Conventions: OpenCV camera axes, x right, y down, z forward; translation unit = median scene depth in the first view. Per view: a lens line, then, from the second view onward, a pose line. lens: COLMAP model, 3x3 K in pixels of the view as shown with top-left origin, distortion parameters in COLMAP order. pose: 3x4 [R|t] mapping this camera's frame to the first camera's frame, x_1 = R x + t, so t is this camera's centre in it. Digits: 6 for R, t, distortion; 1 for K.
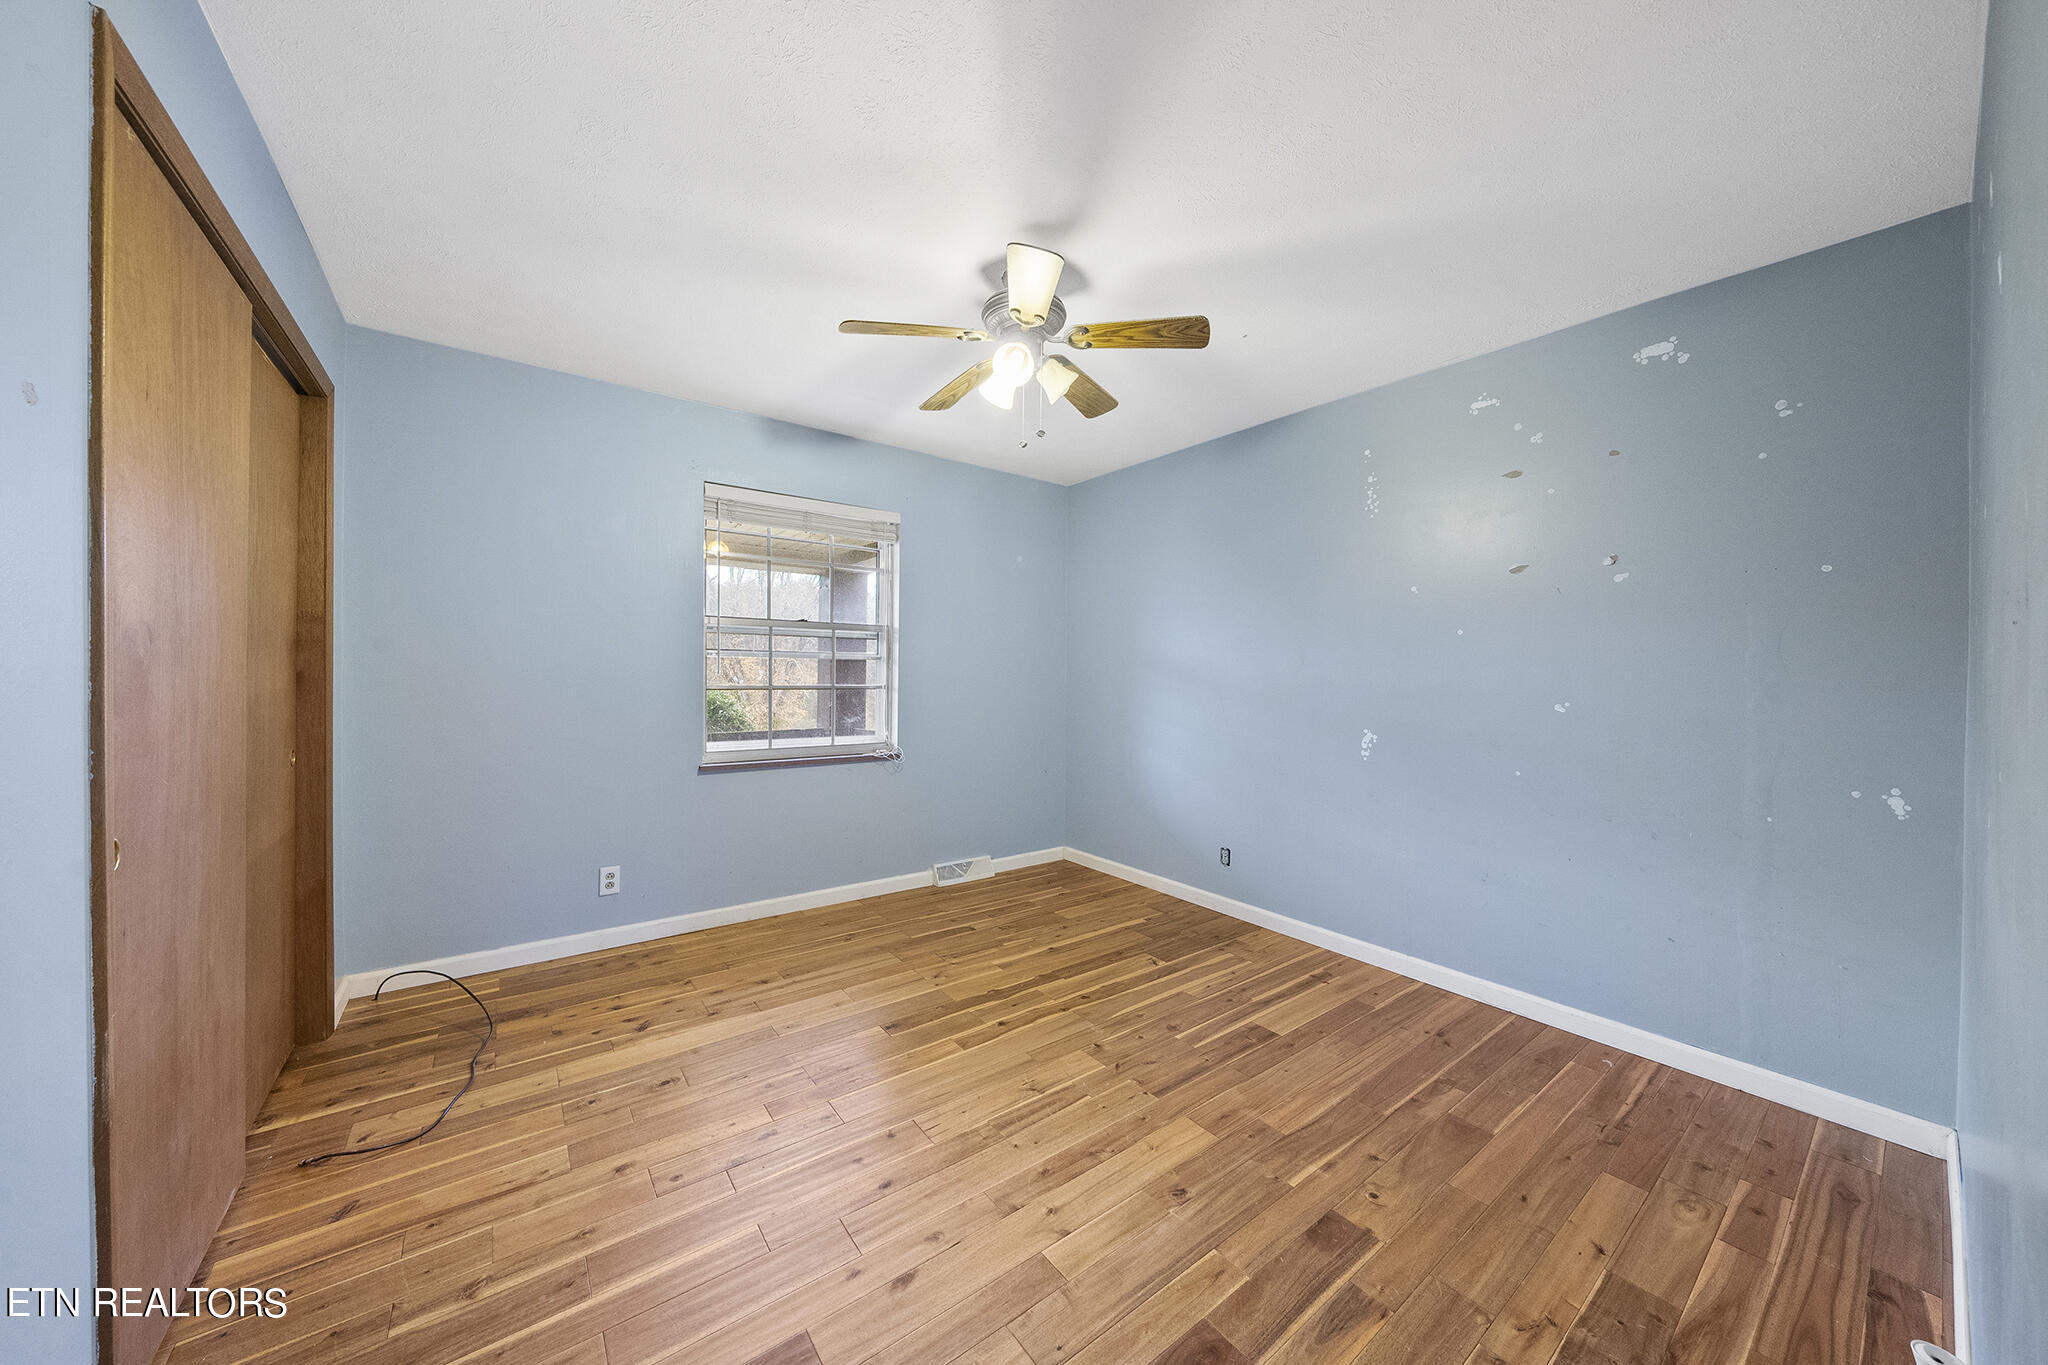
lens RADIAL K [[699.0, 0, 1024.0], [0, 699.0, 682.5], [0, 0, 1]] dist [-0.005826, -0.000041]
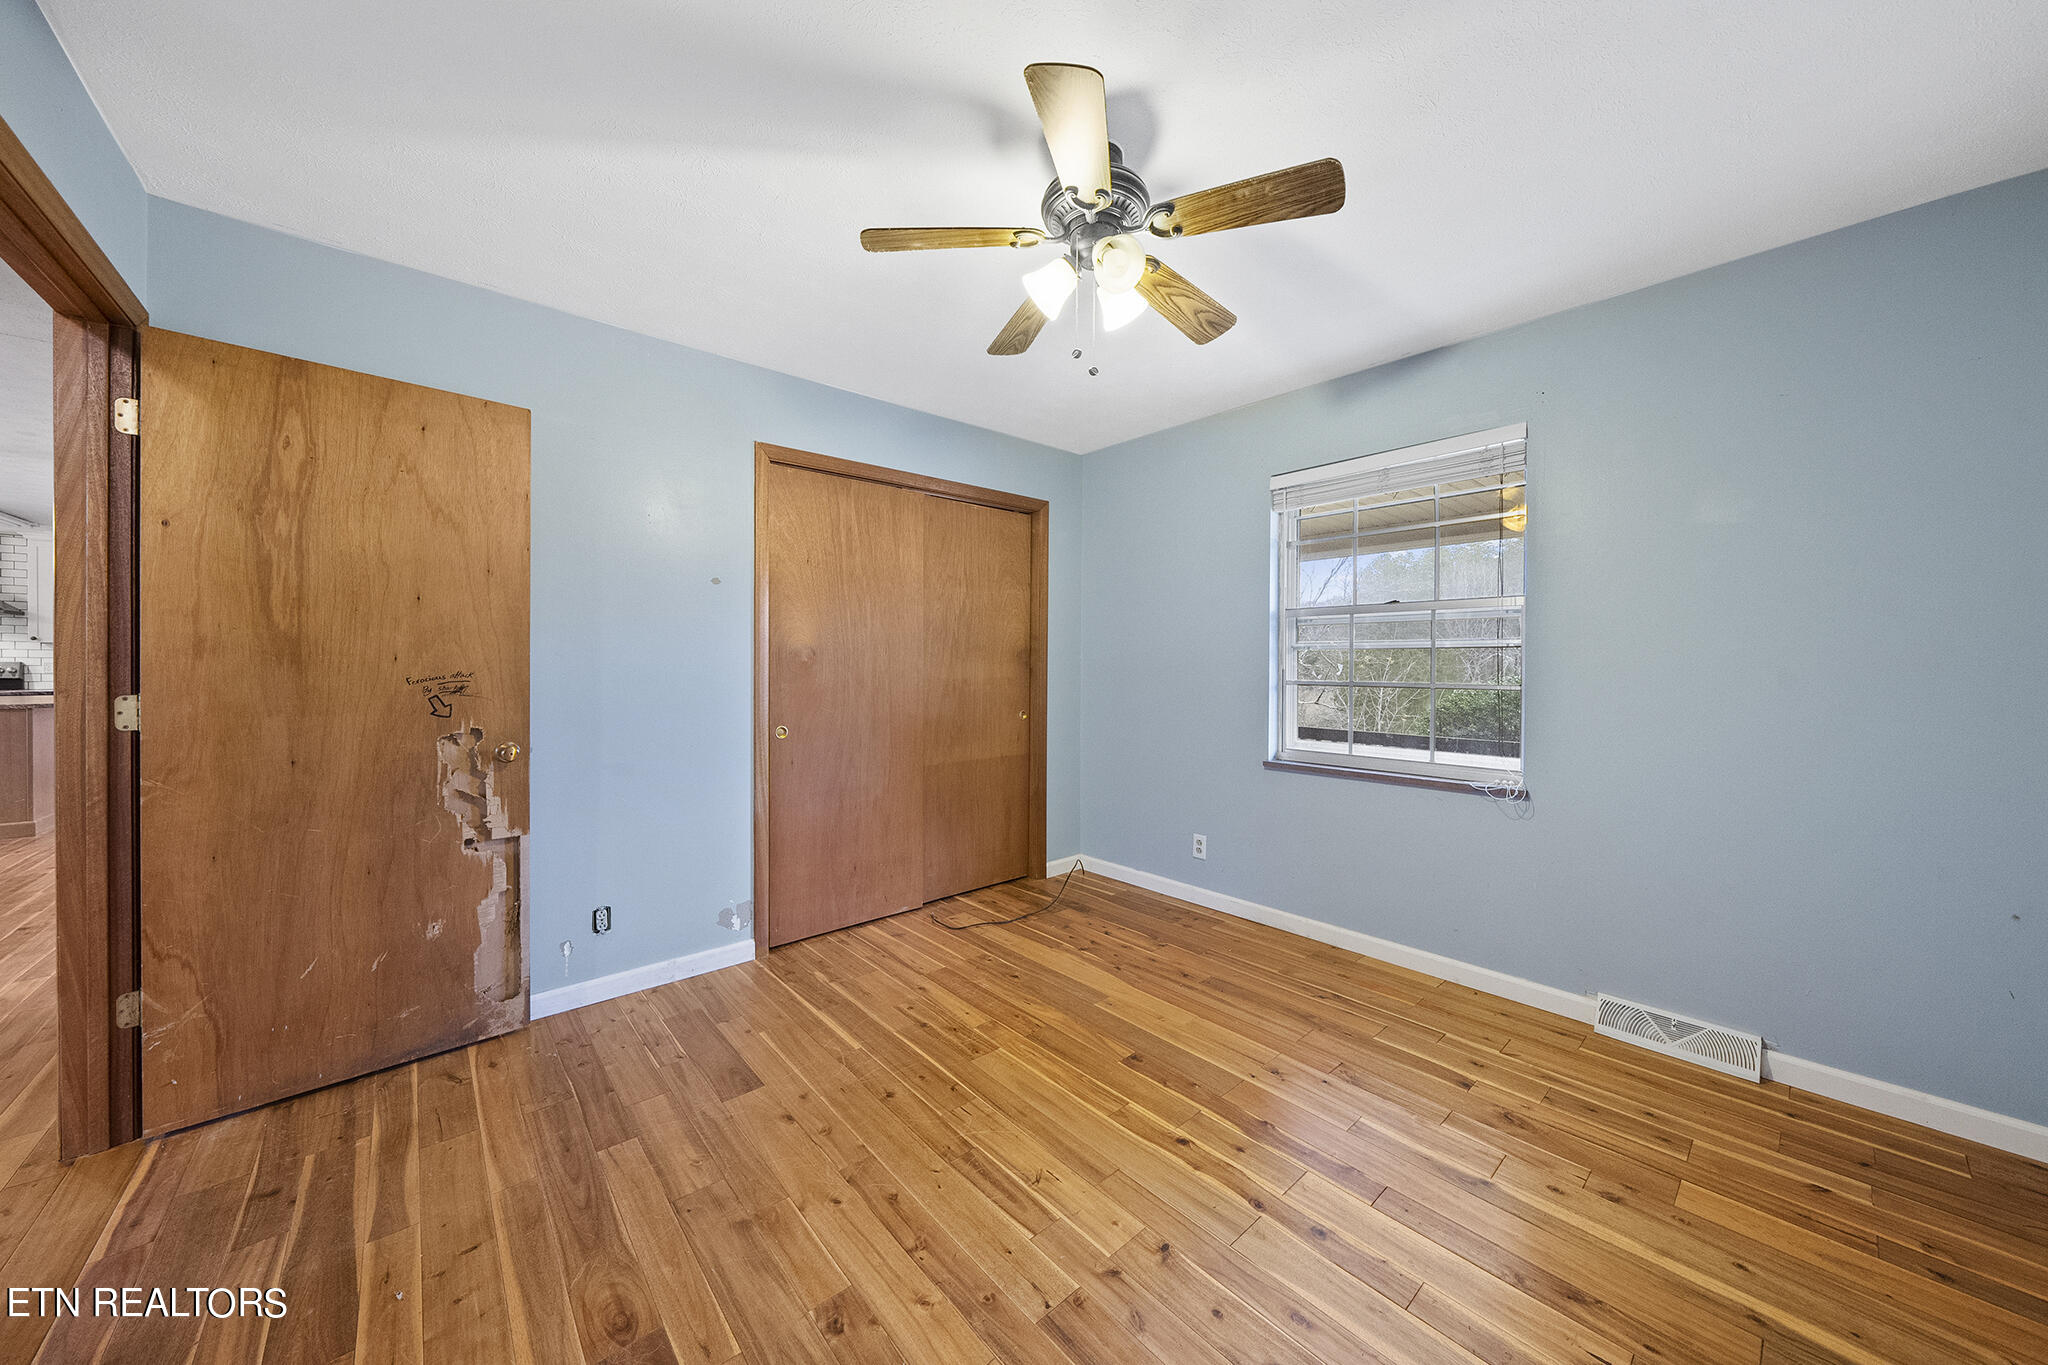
lens RADIAL K [[704.9, 0, 1032.0], [0, 704.9, 670.9], [0, 0, 1]] dist [-0.005967, 0.000302]
pose [[0.080006, -0.000276, -0.996794, 0.562070], [-0.015095, 0.999885, -0.001489, -0.003697], [0.996680, 0.015166, 0.079993, 0.625621]]
